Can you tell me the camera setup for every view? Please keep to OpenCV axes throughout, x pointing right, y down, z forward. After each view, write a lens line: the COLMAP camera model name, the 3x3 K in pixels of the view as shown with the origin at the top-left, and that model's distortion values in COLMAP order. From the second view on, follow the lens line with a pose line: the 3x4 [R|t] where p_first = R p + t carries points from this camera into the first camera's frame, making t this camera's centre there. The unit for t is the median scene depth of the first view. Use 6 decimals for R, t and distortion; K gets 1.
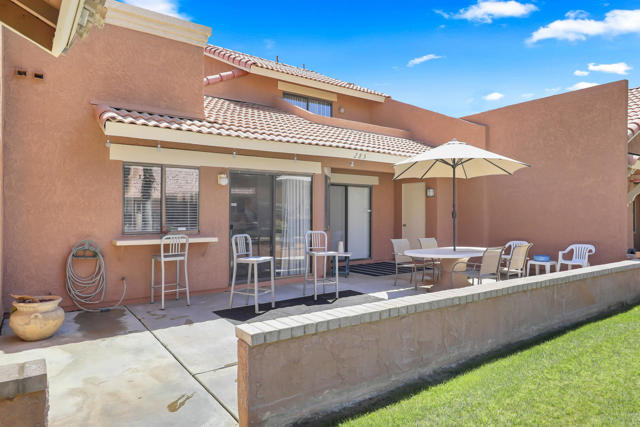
lens RADIAL K [[427.5, 0, 324.4], [0, 427.5, 214.2], [0, 0, 1]] dist [0.037748, -0.000394]
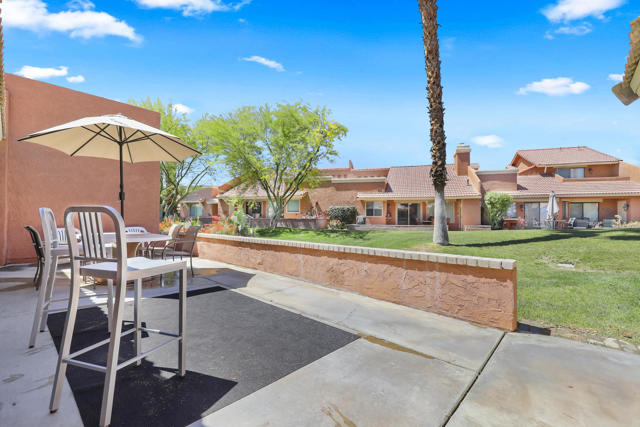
lens RADIAL K [[281.1, 0, 319.3], [0, 281.1, 217.7], [0, 0, 1]] dist [-0.012488, -0.000676]
pose [[-0.225553, 0.004094, 0.974222, -0.596018], [-0.004674, 0.999975, -0.005284, 0.078057], [-0.974220, -0.005745, -0.225528, 1.136736]]
